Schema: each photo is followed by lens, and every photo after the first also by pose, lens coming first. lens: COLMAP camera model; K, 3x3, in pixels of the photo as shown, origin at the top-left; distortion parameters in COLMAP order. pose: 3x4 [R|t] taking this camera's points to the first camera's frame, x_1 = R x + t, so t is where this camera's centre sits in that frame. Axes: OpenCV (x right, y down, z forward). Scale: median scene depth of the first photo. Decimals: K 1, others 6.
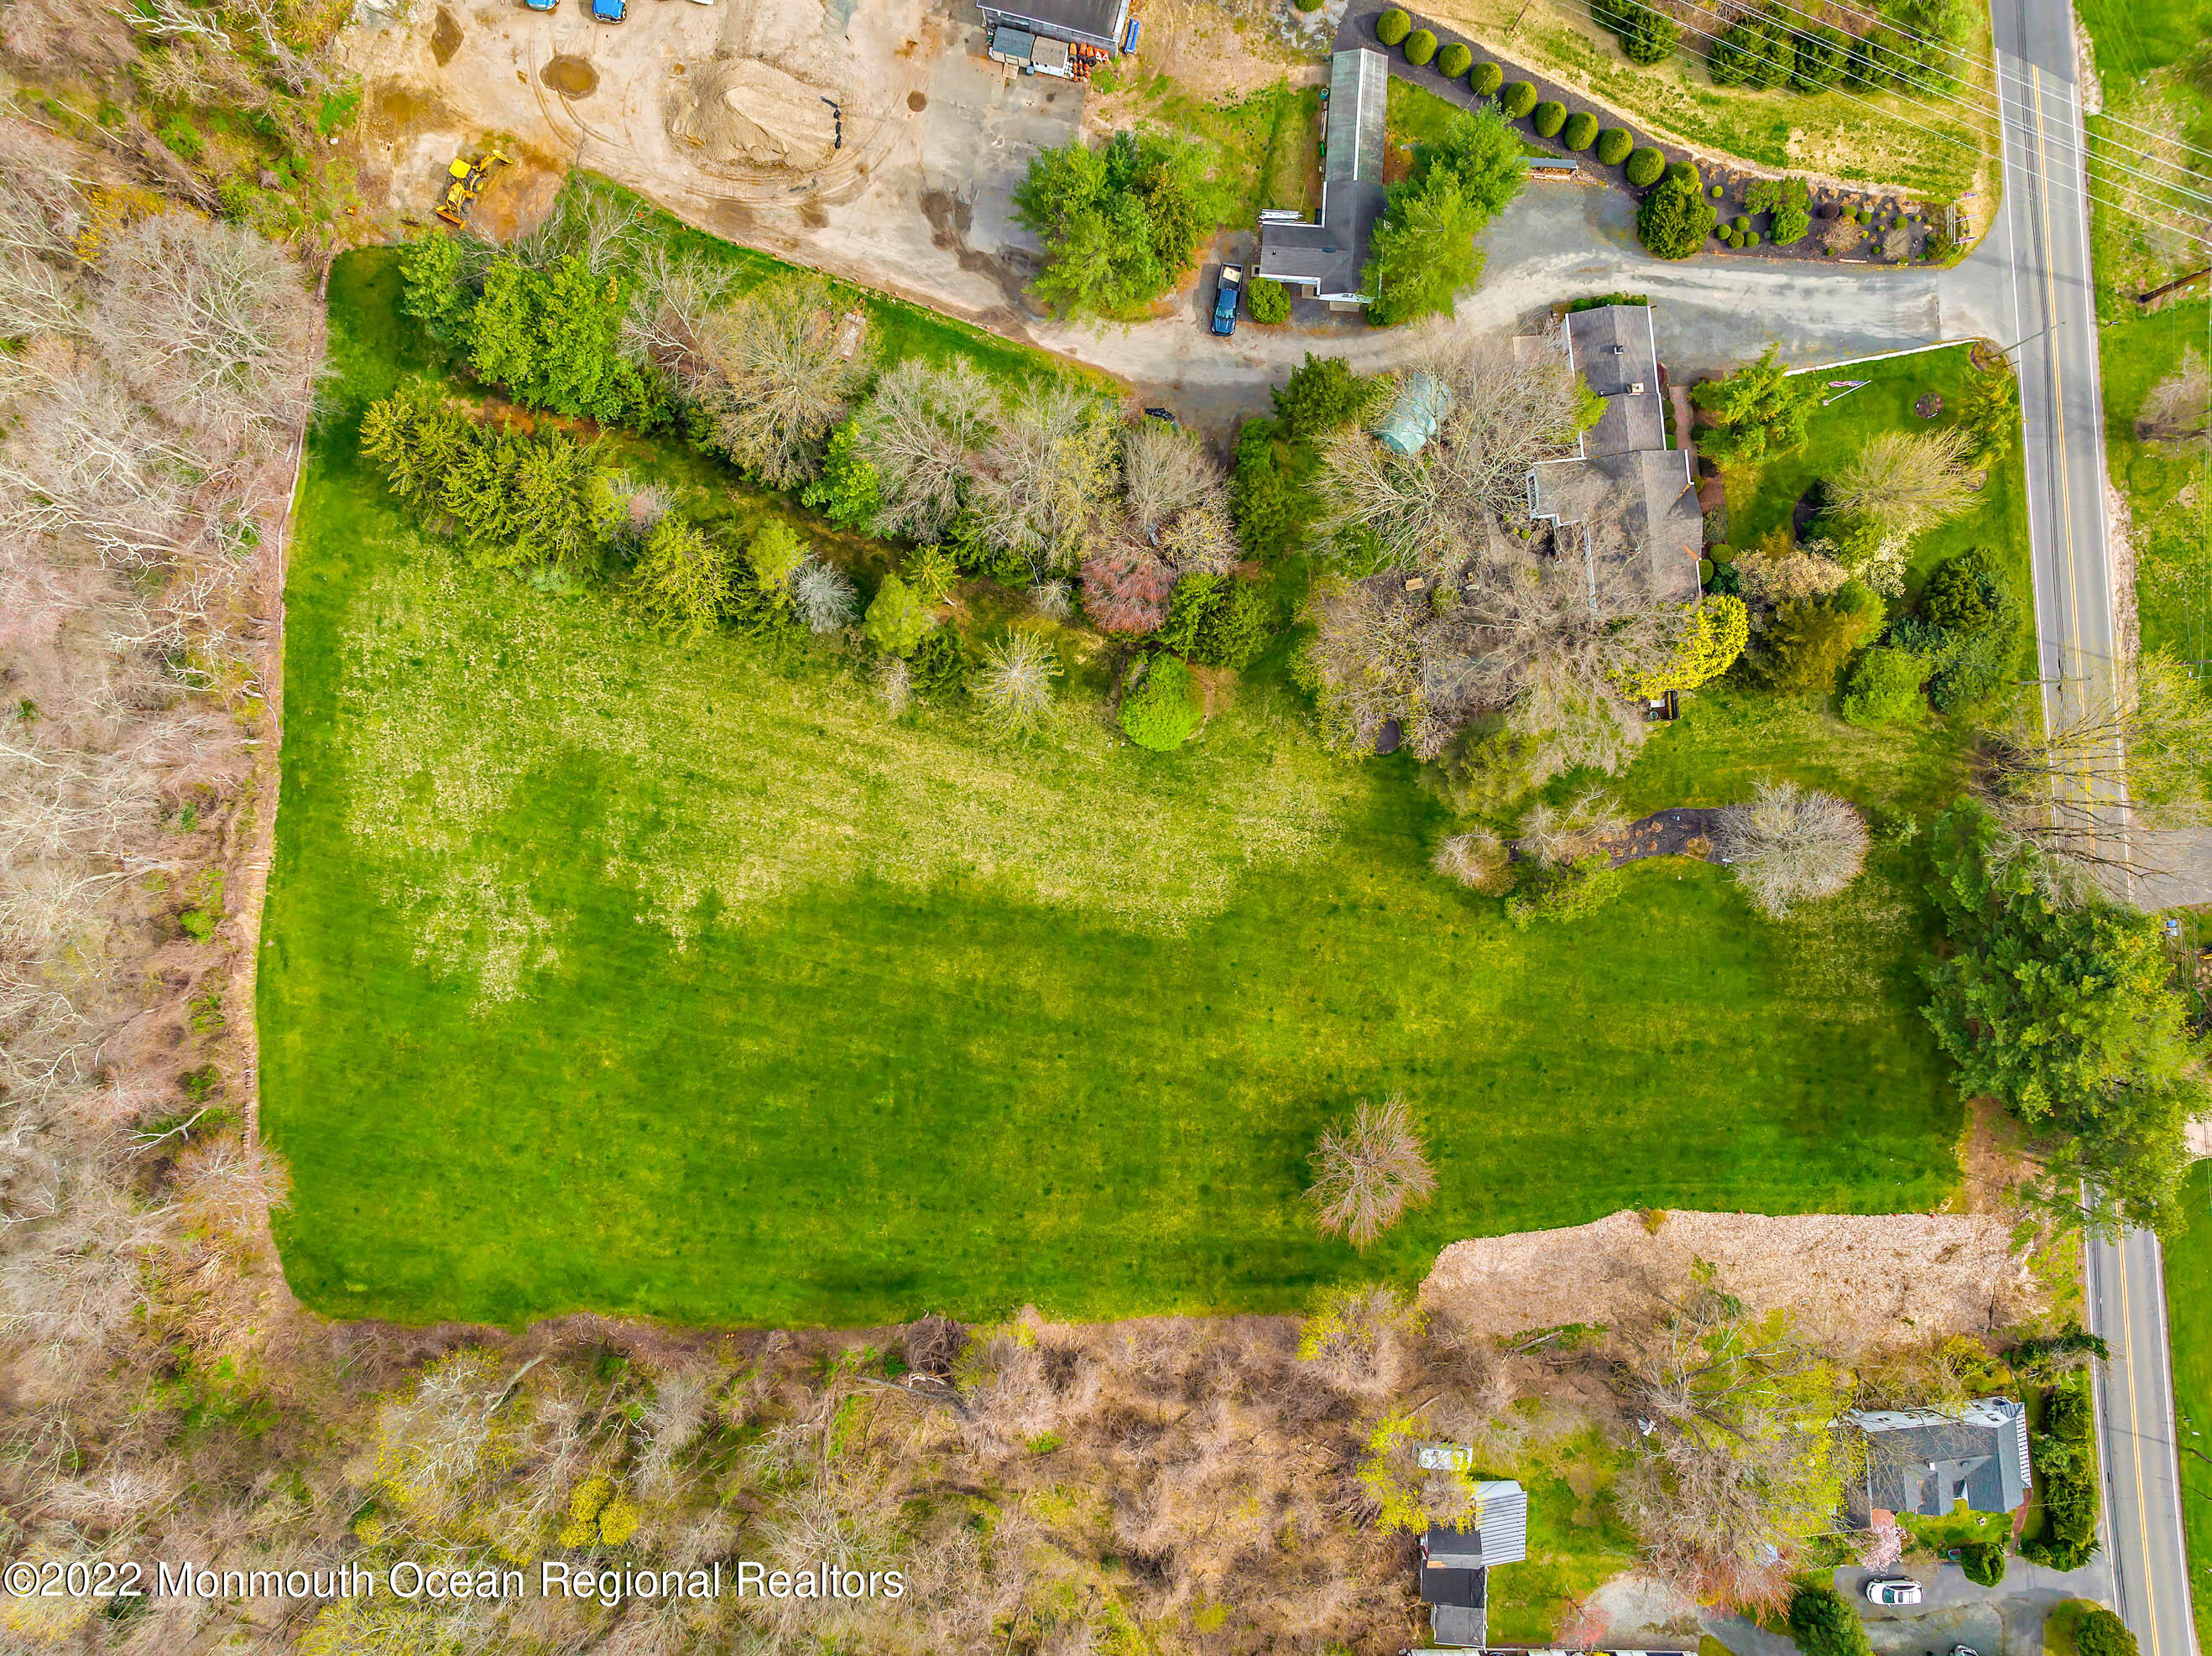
lens RADIAL K [[1546.2, 0, 1106.0], [0, 1546.2, 828.0], [0, 0, 1]] dist [-0.035459, 0.005138]
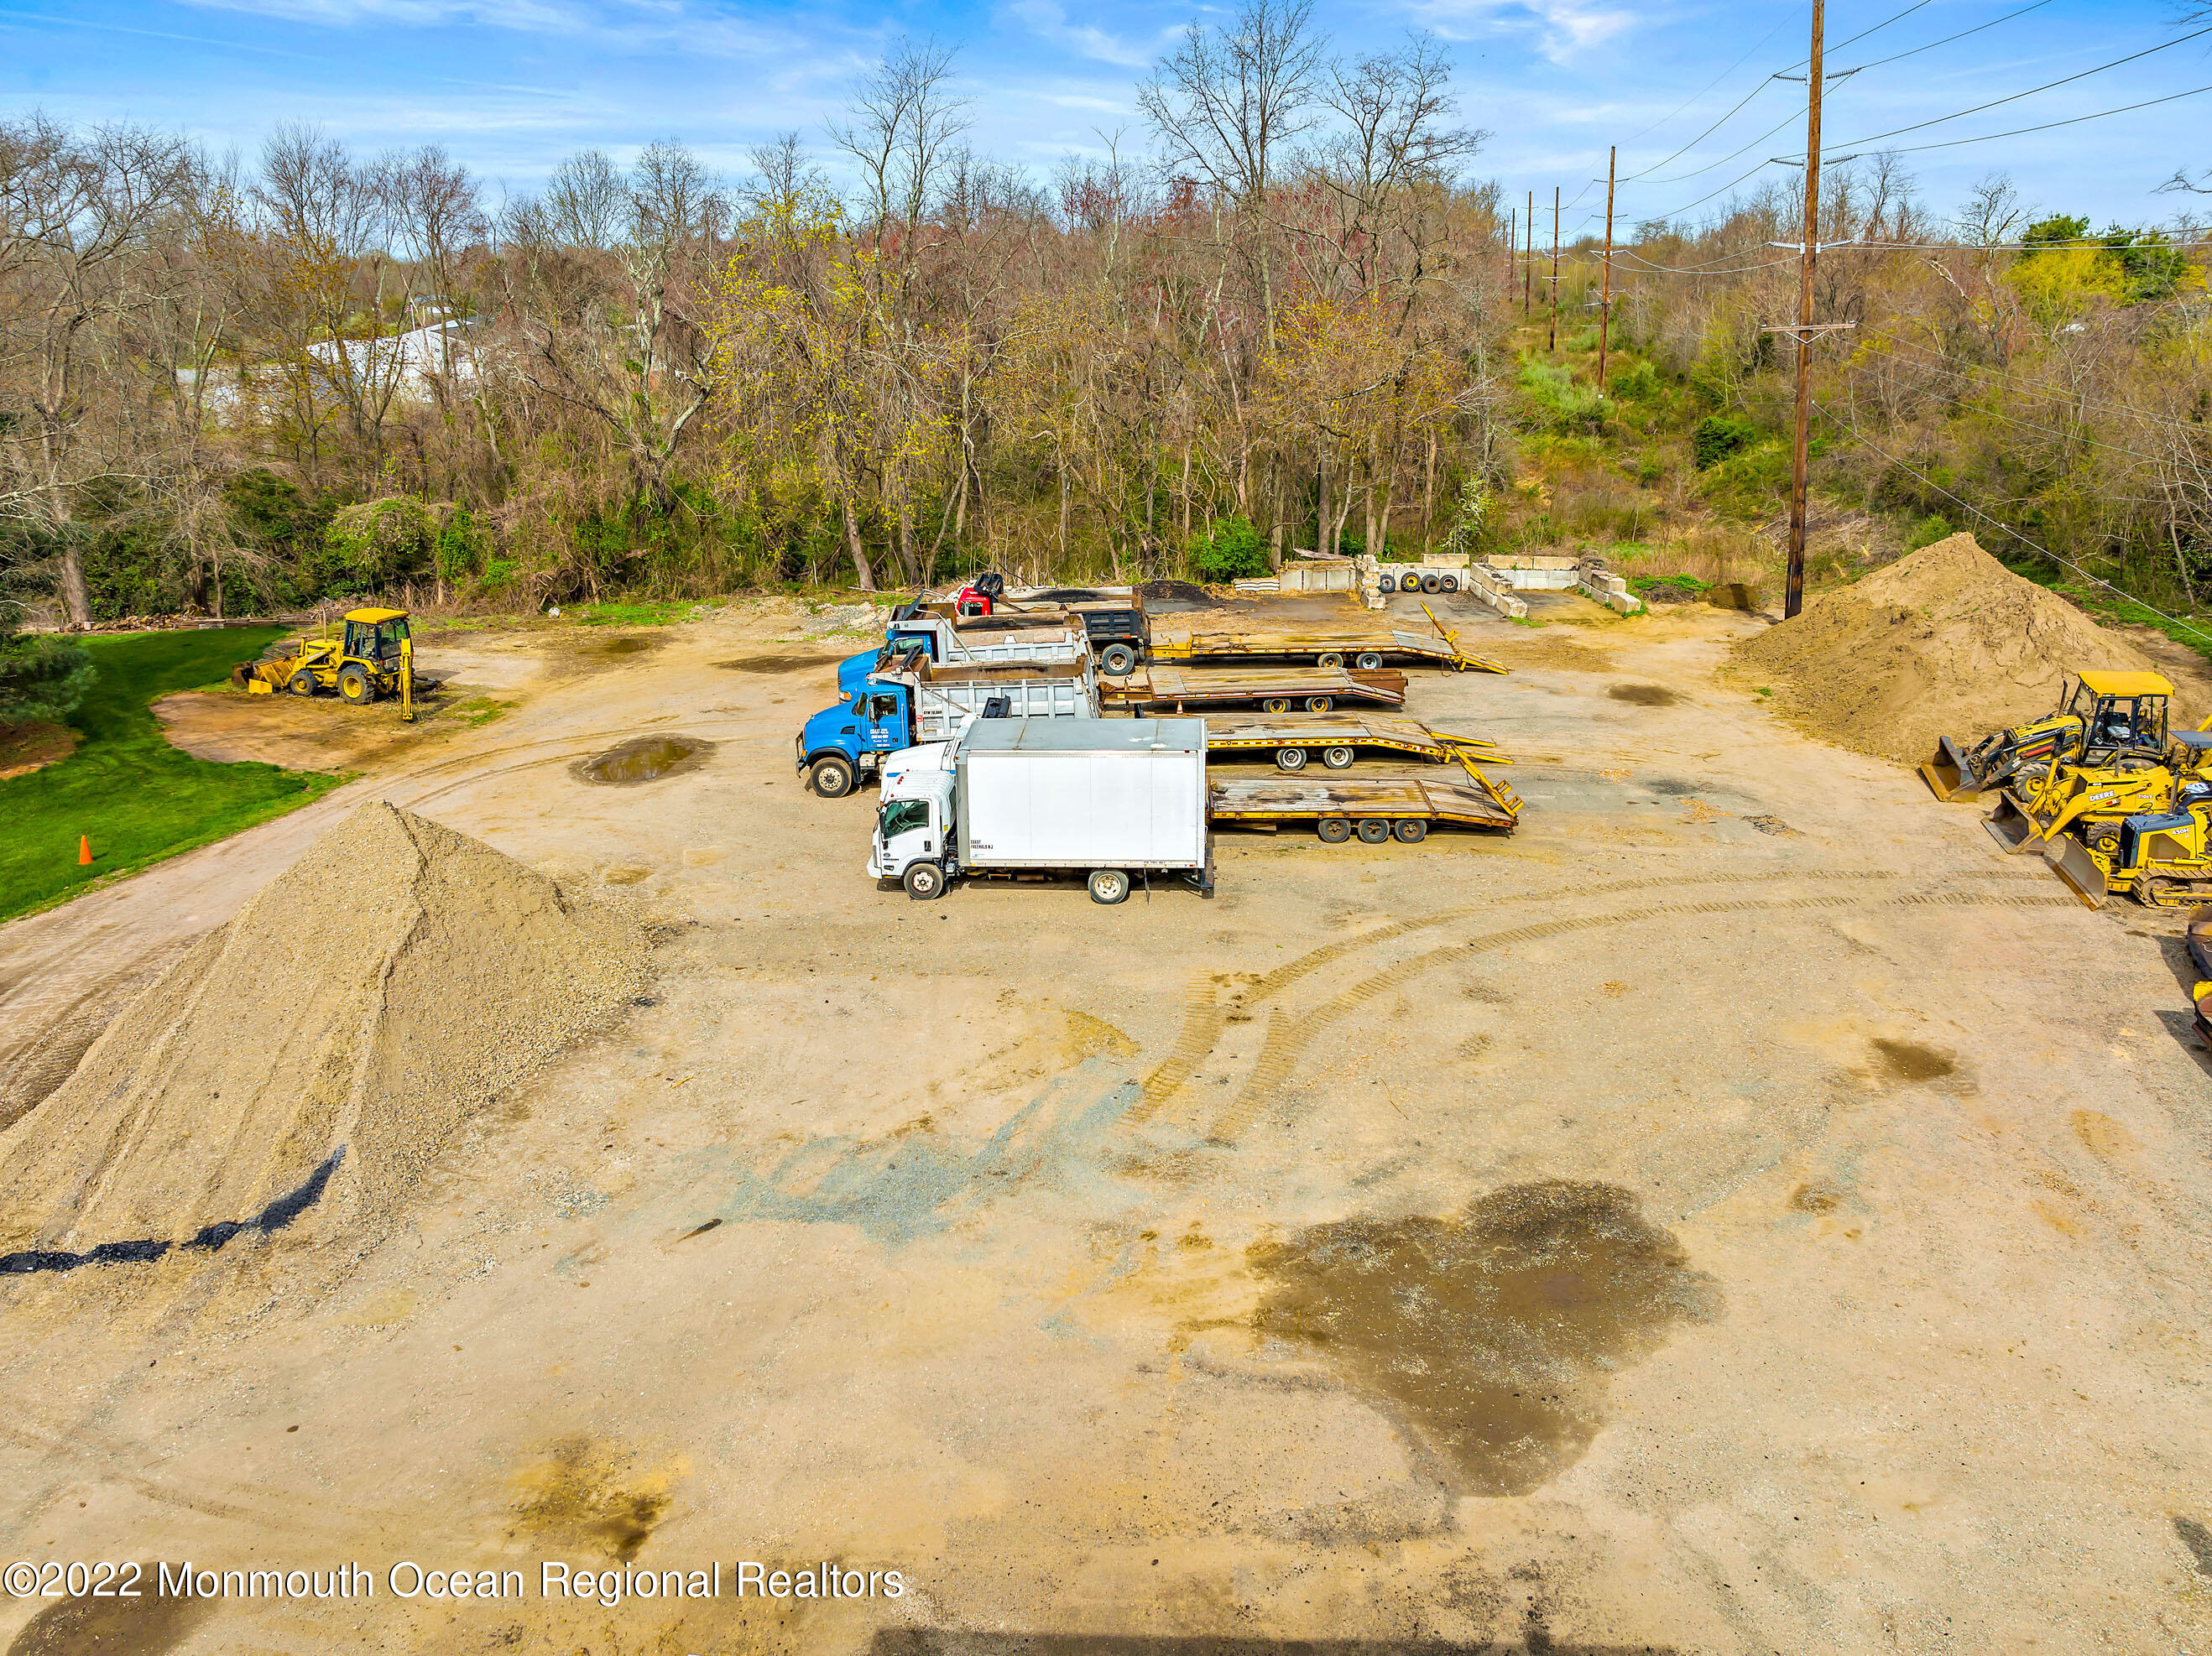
lens RADIAL K [[1559.8, 0, 1106.0], [0, 1559.8, 828.0], [0, 0, 1]] dist [-0.009764, -0.006022]
pose [[0.181848, 0.331319, -0.925829, -0.021822], [-0.983173, 0.044617, -0.177145, -0.528925], [-0.017383, 0.942463, 0.333857, 0.901494]]
